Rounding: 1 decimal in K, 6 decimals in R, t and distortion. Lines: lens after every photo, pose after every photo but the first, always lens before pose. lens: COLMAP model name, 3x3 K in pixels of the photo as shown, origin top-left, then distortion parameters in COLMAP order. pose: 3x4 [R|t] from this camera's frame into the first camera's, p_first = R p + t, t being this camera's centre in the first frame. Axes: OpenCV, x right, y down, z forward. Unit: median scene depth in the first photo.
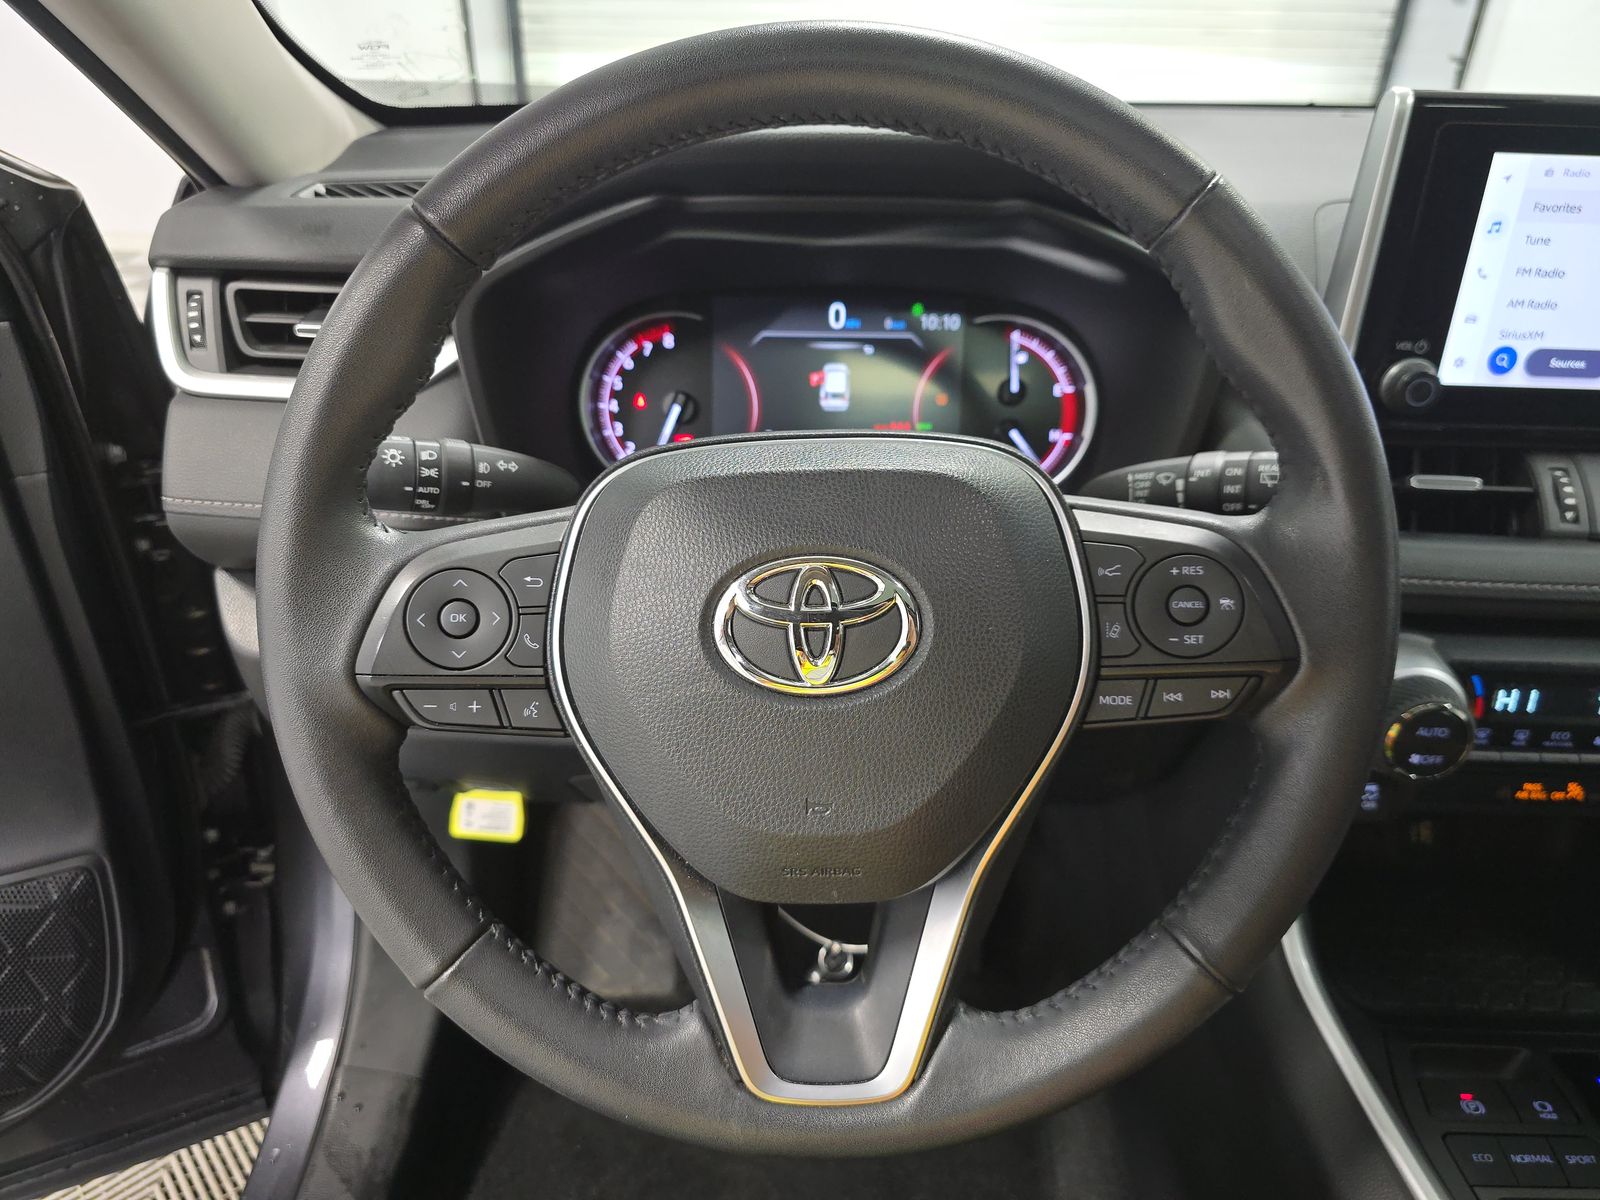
lens RADIAL K [[1110.9, 0, 804.3], [0, 1110.9, 603.2], [0, 0, 1]] dist [0.003768, -0.019009]
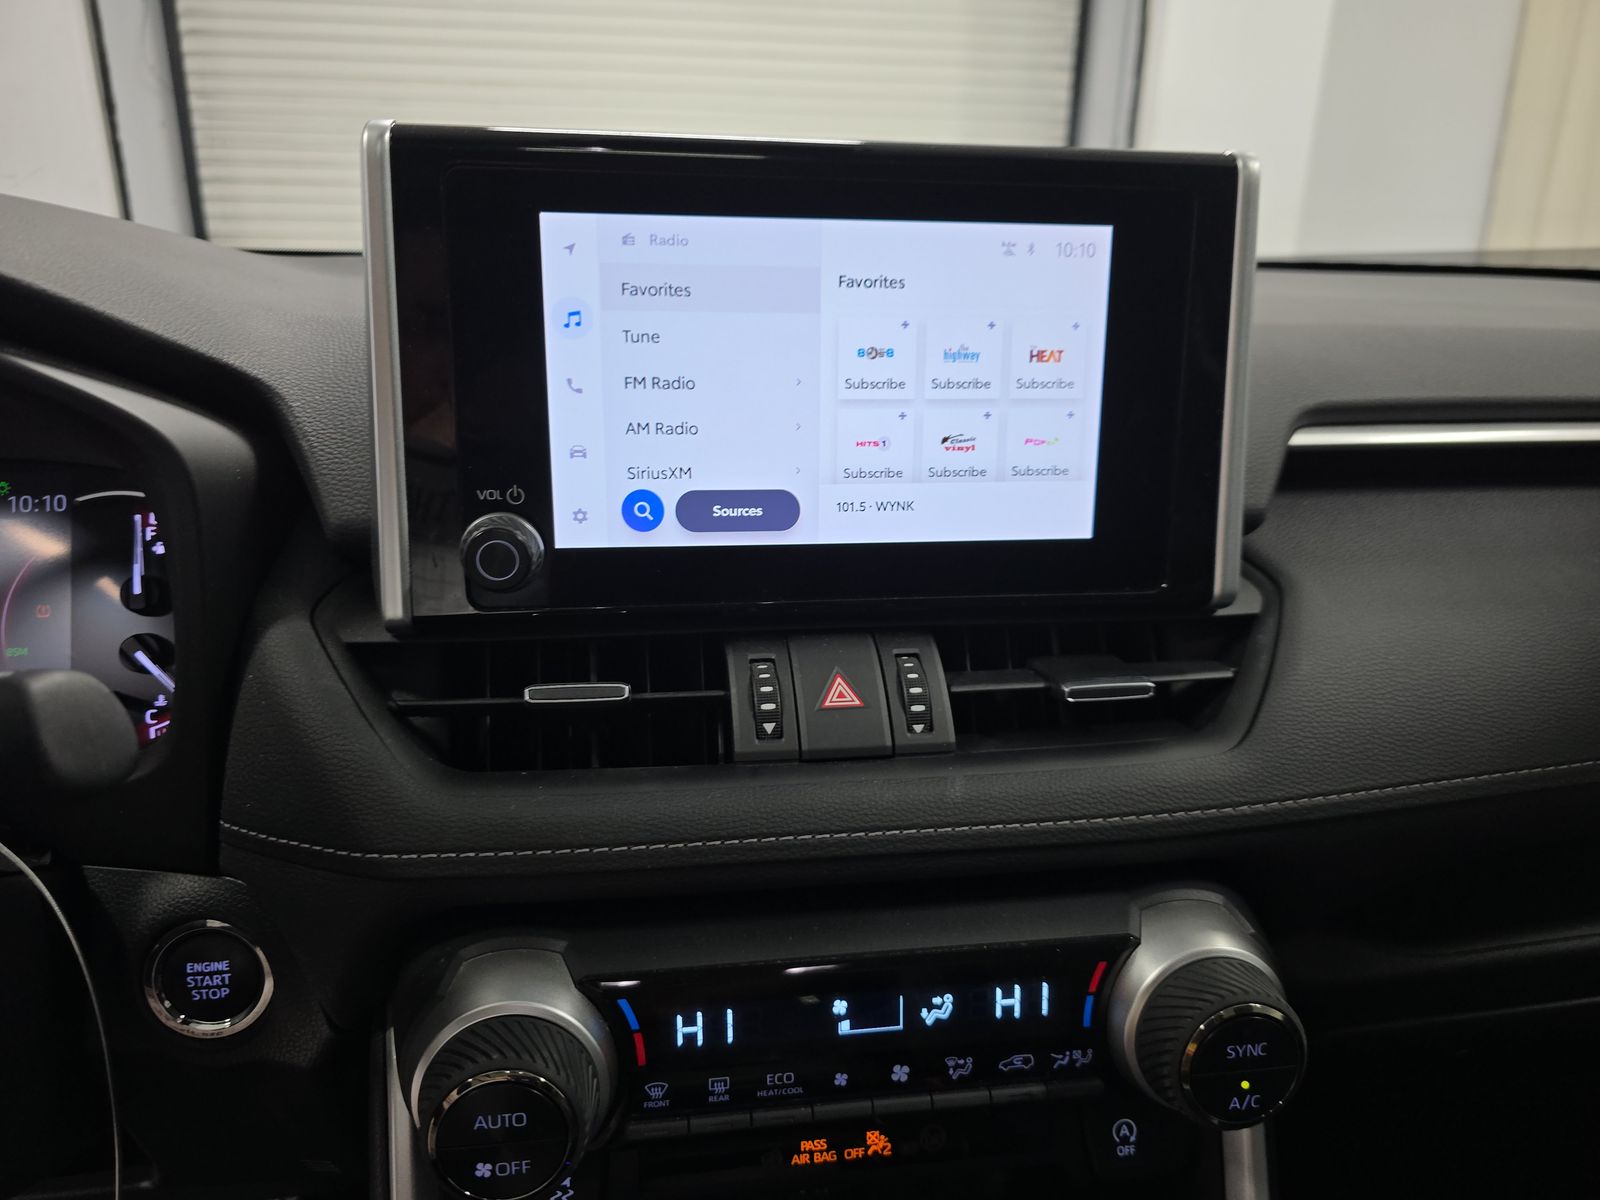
lens RADIAL K [[1110.9, 0, 793.9], [0, 1110.9, 604.0], [0, 0, 1]] dist [0.003768, -0.019009]
pose [[0.980359, -0.055605, 0.189221, 0.587621], [0.093236, 0.976119, -0.196211, -0.019055], [-0.173792, 0.210000, 0.962131, 0.334977]]
